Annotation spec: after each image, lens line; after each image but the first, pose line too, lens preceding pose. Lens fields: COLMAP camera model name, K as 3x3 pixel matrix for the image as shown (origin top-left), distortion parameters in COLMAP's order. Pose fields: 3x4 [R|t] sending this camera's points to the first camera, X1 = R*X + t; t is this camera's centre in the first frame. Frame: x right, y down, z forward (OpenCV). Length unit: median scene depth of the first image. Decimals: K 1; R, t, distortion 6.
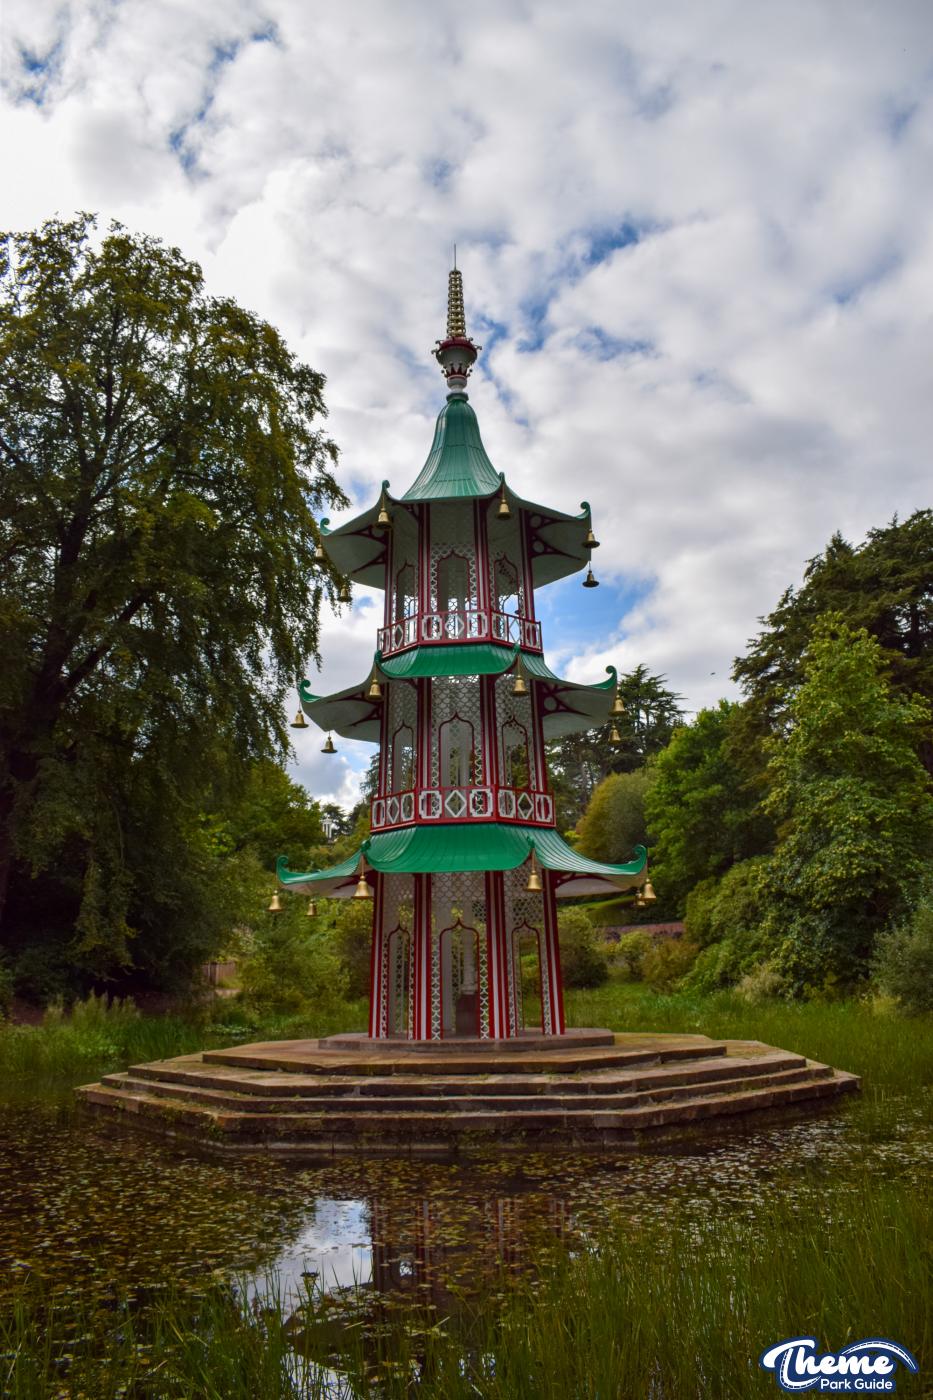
lens RADIAL K [[1058.3, 0, 466.5], [0, 1058.3, 700.0], [0, 0, 1]] dist [-0.081417, -0.000628]
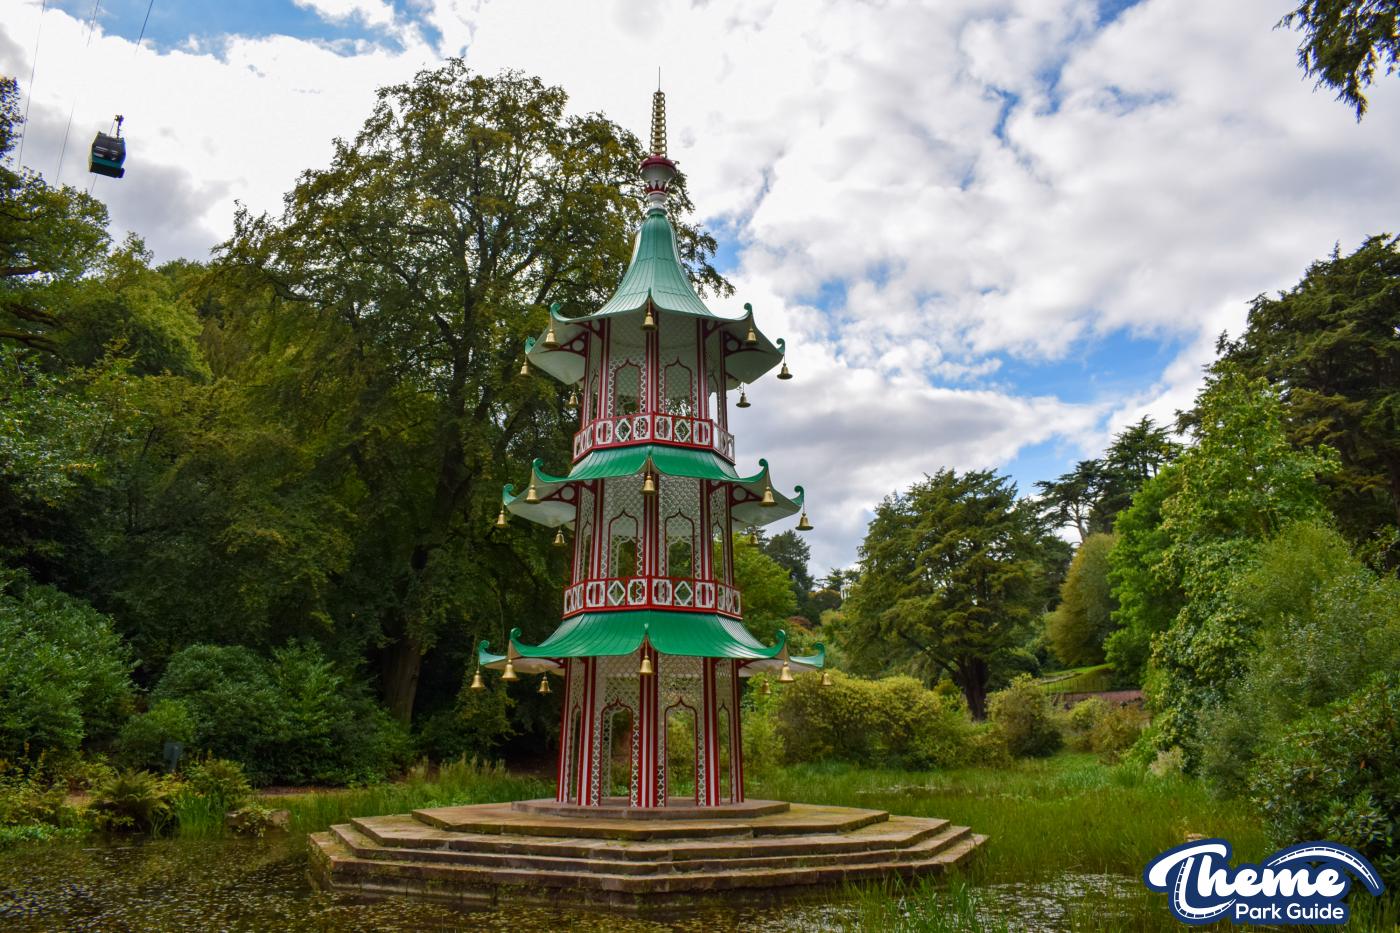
lens RADIAL K [[1050.6, 0, 700.0], [0, 1050.6, 466.5], [0, 0, 1]] dist [-0.083522, 0.002749]
pose [[0.961354, -0.049955, -0.270745, 0.193052], [0.050140, 0.998723, -0.006241, -0.011499], [0.270710, -0.007576, 0.962631, -0.014527]]
